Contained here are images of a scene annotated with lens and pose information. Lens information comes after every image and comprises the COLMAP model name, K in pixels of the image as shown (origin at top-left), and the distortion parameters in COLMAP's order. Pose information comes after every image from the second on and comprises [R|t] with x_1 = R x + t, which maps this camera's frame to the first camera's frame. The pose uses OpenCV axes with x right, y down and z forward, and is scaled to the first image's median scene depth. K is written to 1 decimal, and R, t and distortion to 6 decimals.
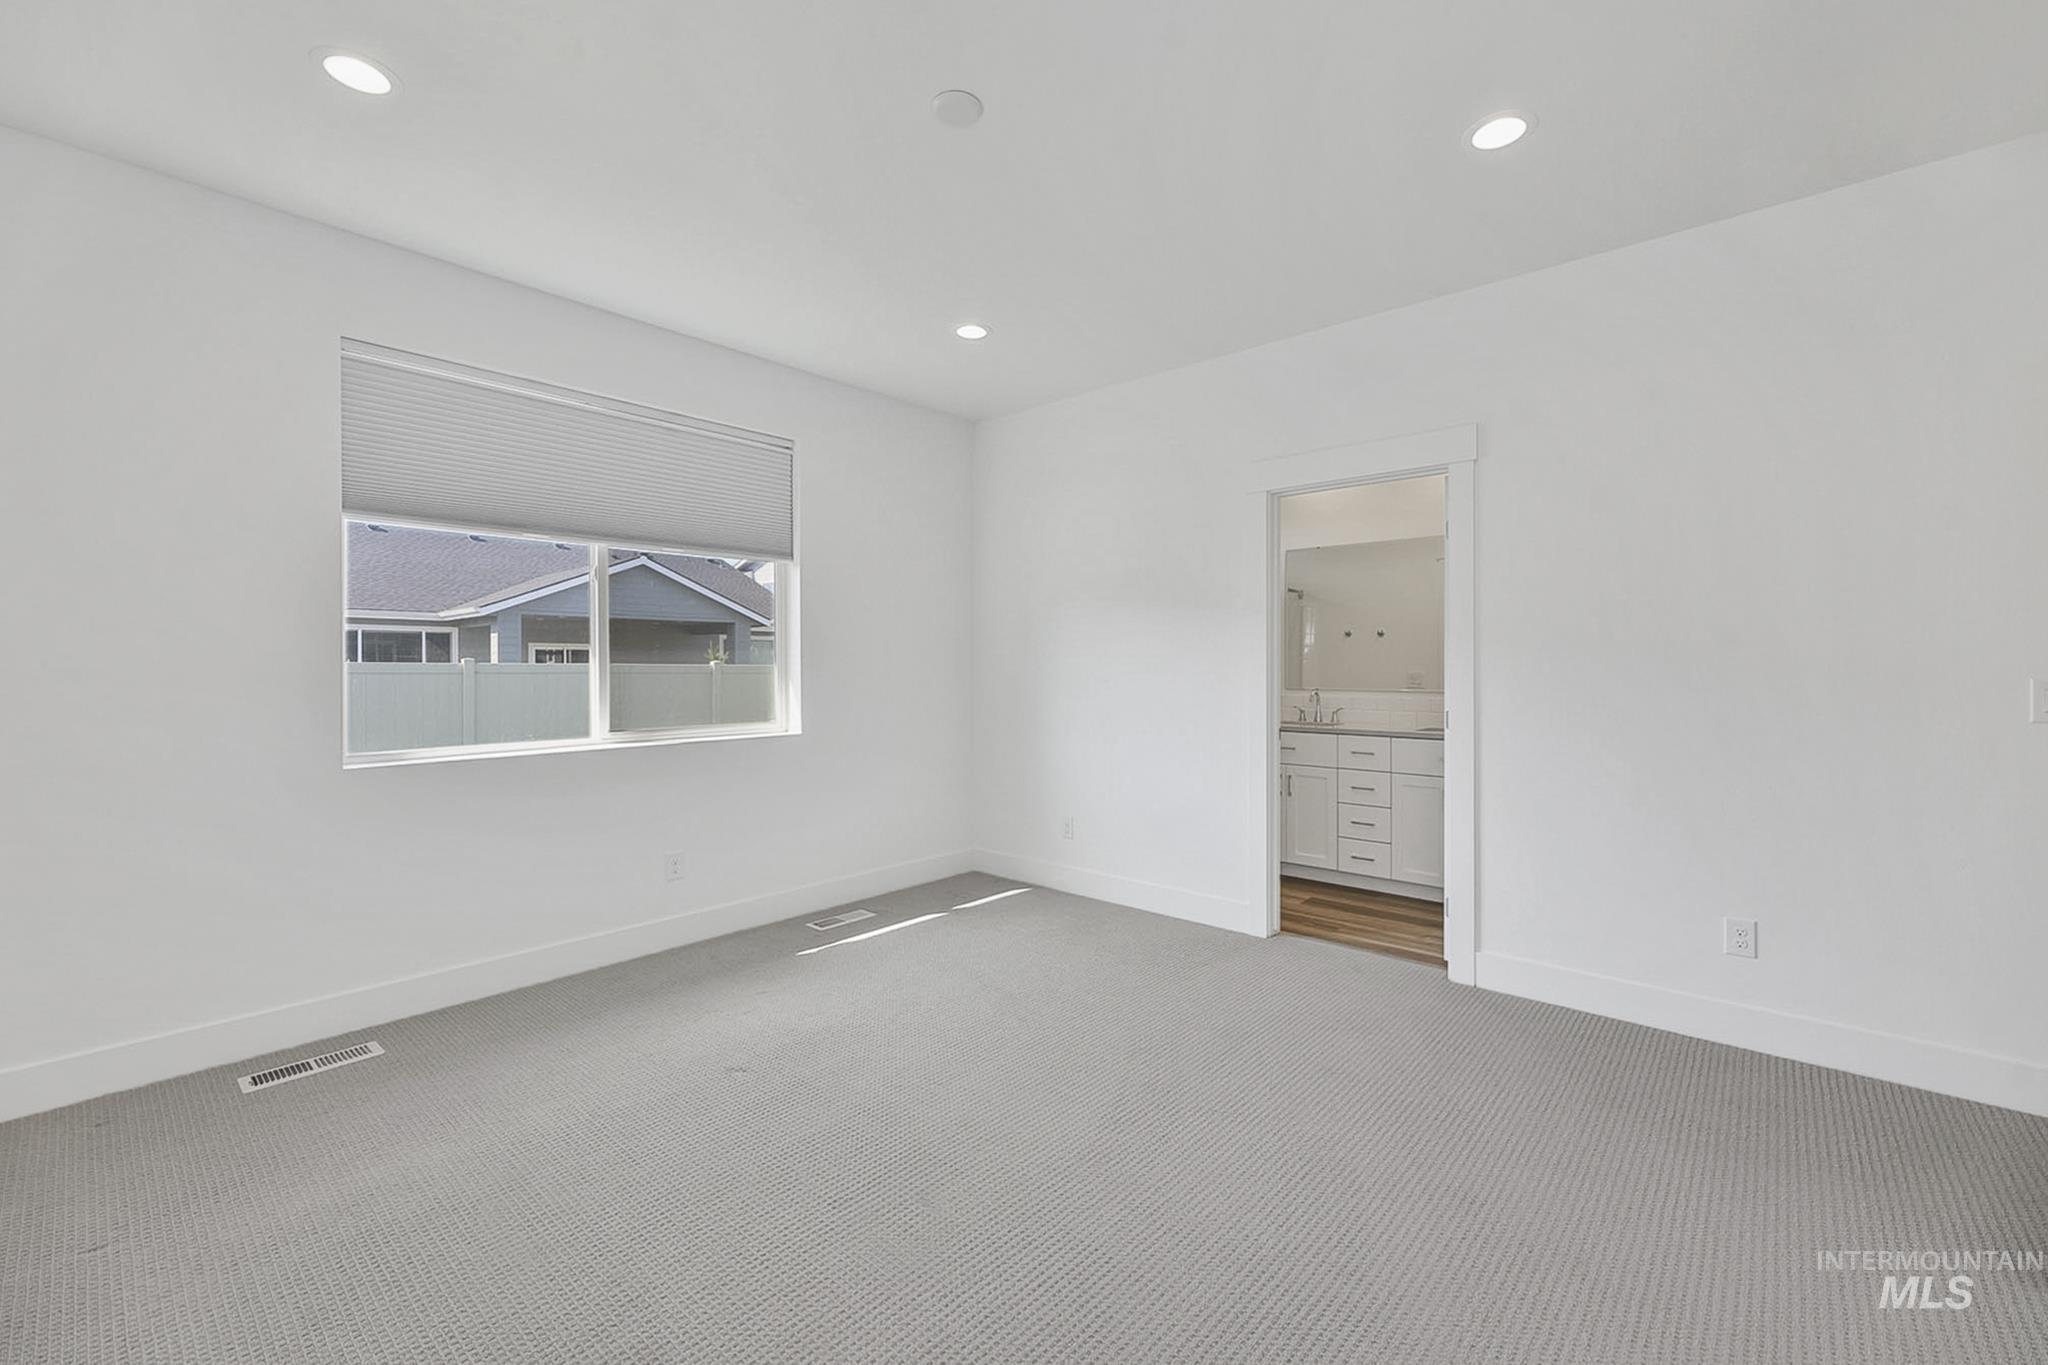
lens RADIAL K [[819.6, 0, 1030.3], [0, 819.6, 674.8], [0, 0, 1]] dist [-0.002287, -0.000078]
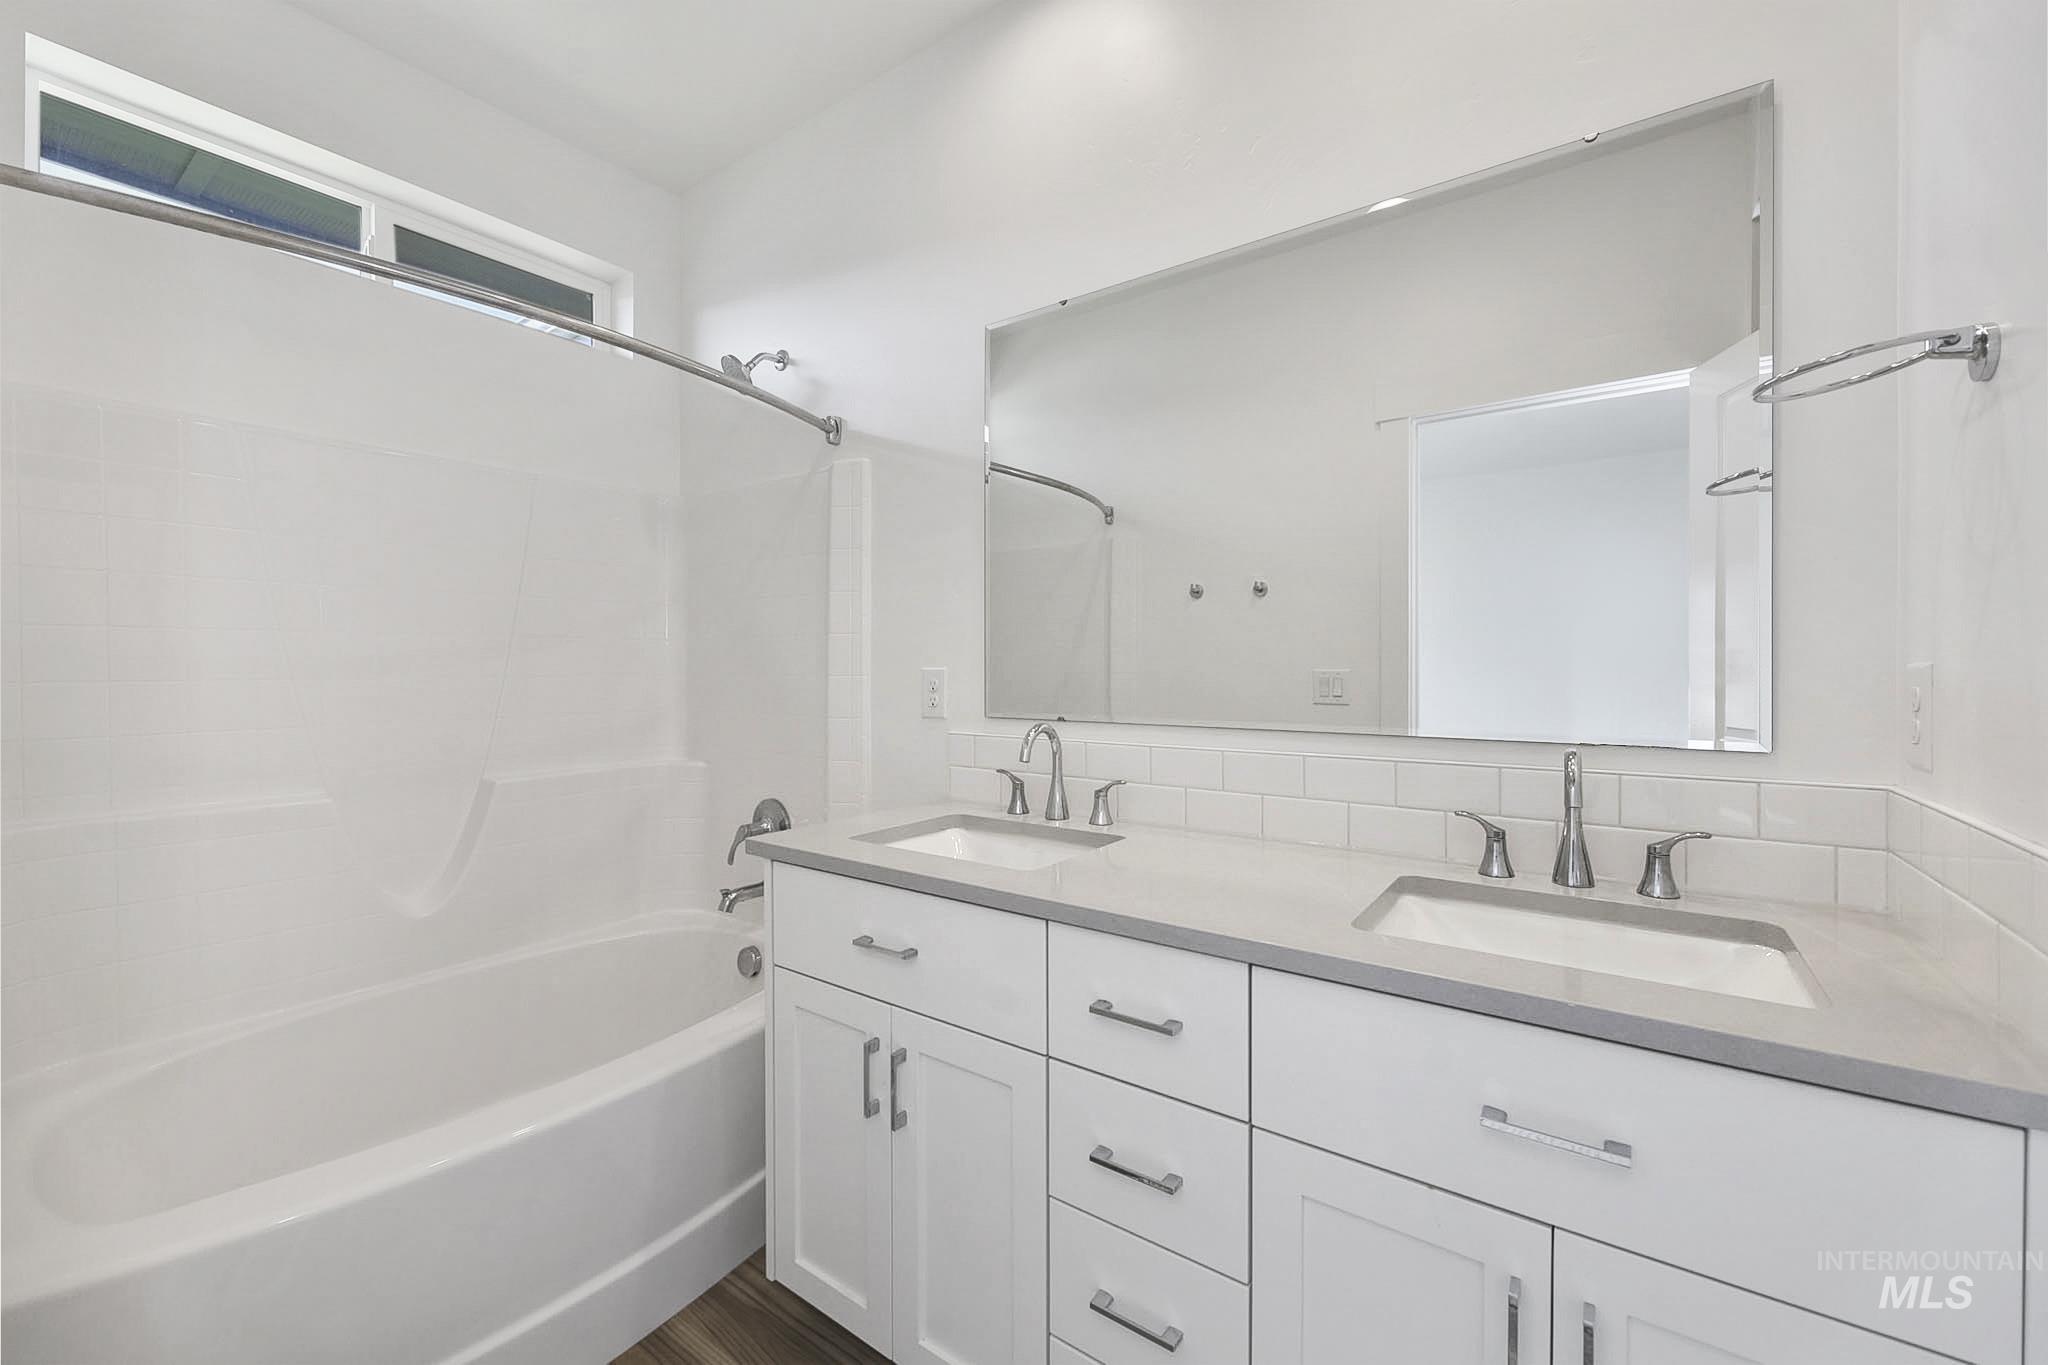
lens RADIAL K [[819.6, 0, 1030.3], [0, 819.6, 674.8], [0, 0, 1]] dist [-0.002287, -0.000078]
pose [[0.995368, 0.000189, 0.096142, 0.422294], [0.000086, 0.999996, -0.002846, 0.000906], [-0.096142, 0.002841, 0.995364, 0.914871]]
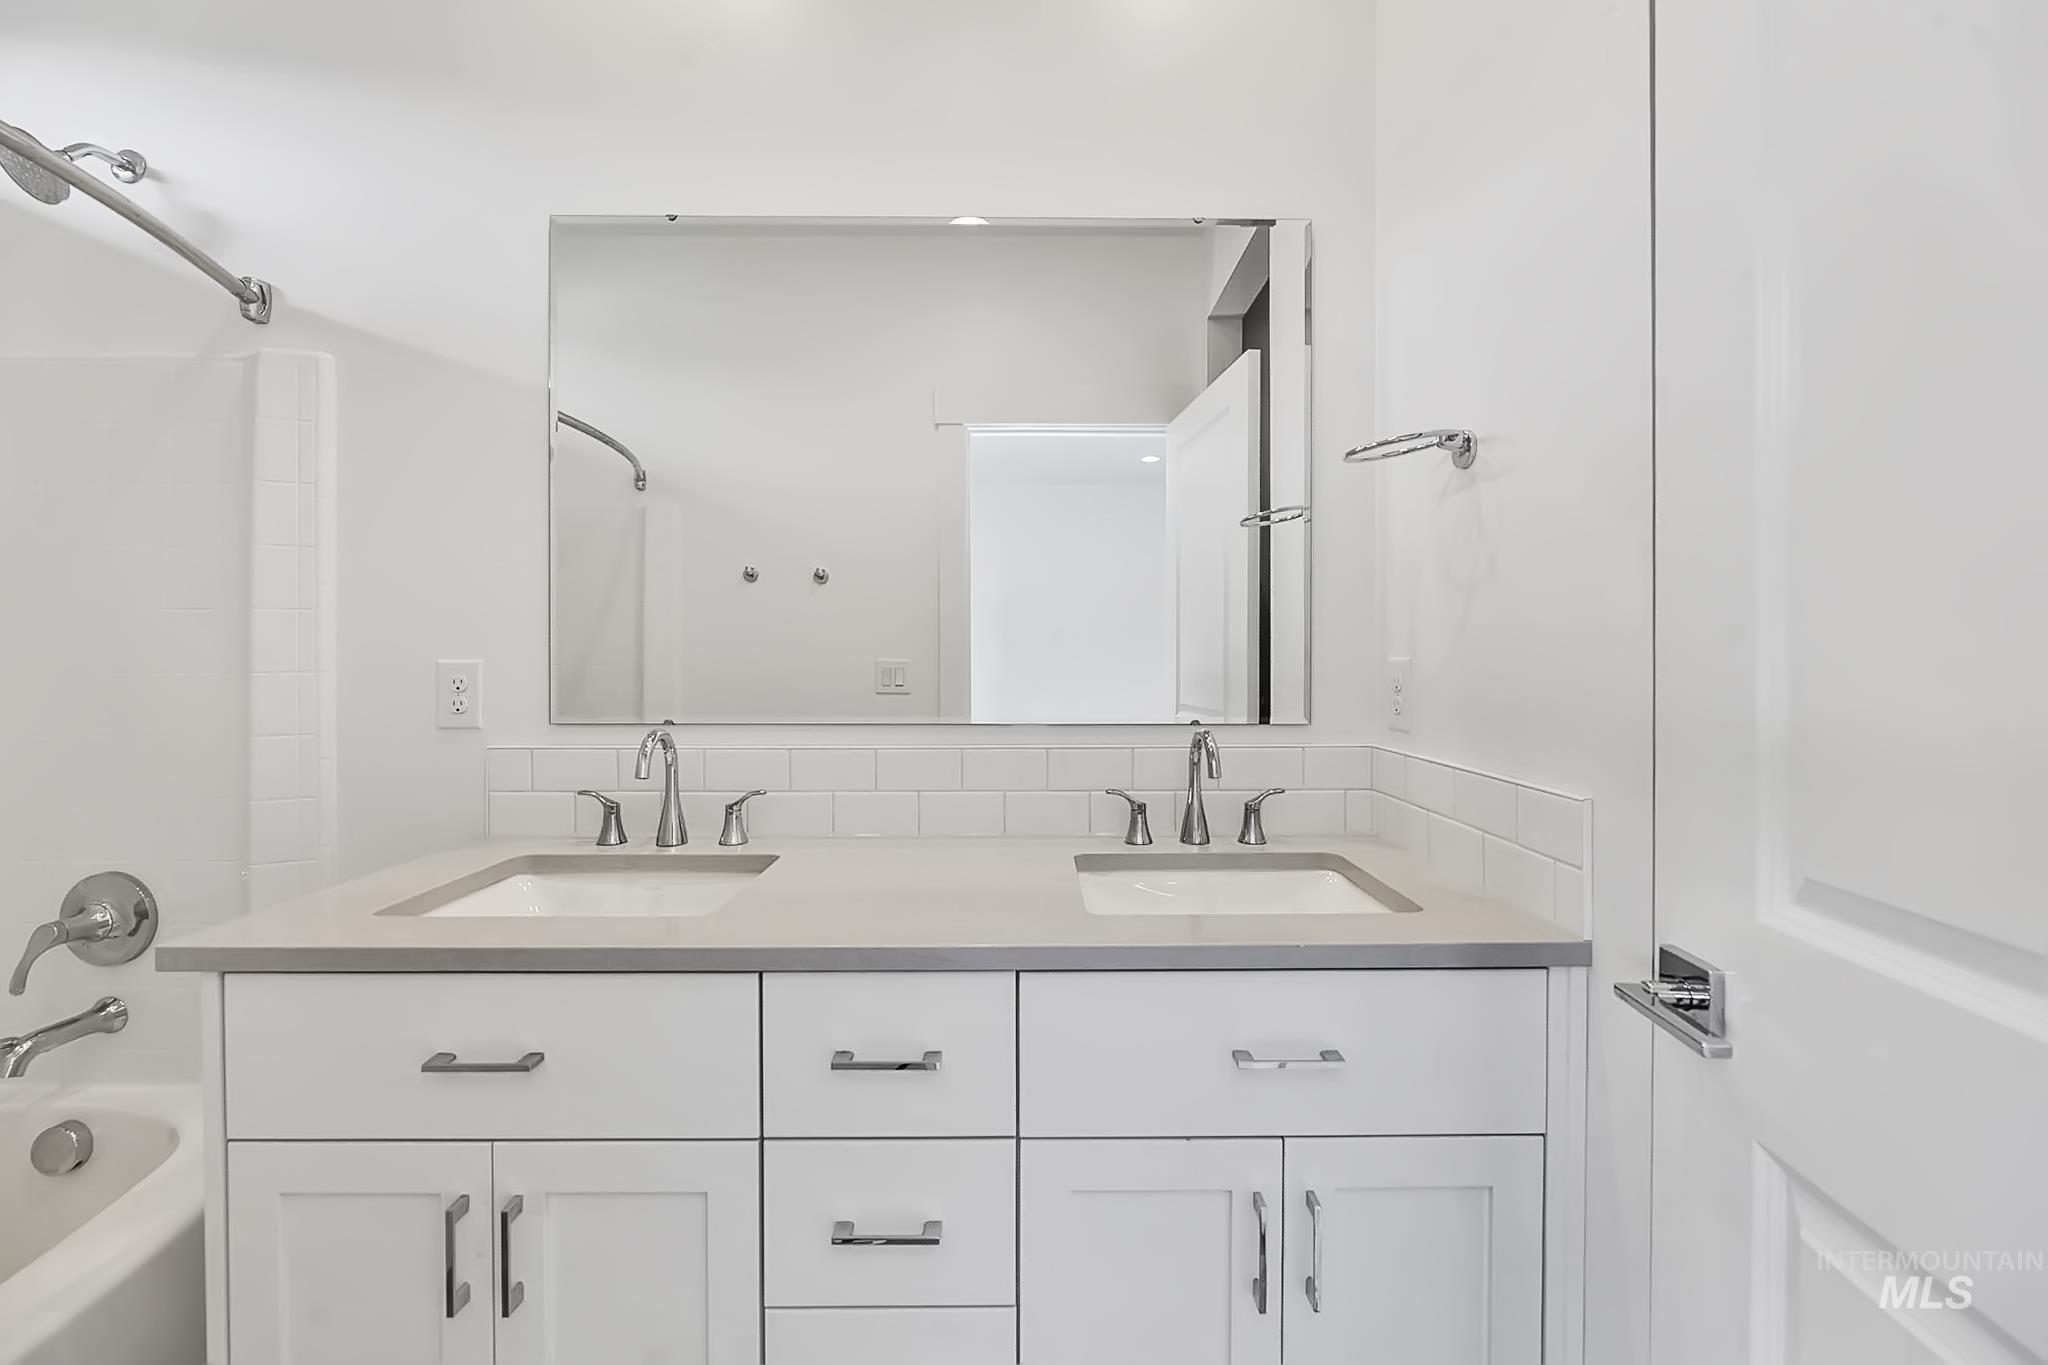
lens RADIAL K [[828.8, 0, 1031.9], [0, 828.8, 664.0], [0, 0, 1]] dist [-0.001489, -0.000057]
pose [[0.746254, -0.005595, 0.665638, 0.352177], [0.006189, 0.999980, 0.001467, -0.002204], [-0.665633, 0.003025, 0.746273, 0.975264]]
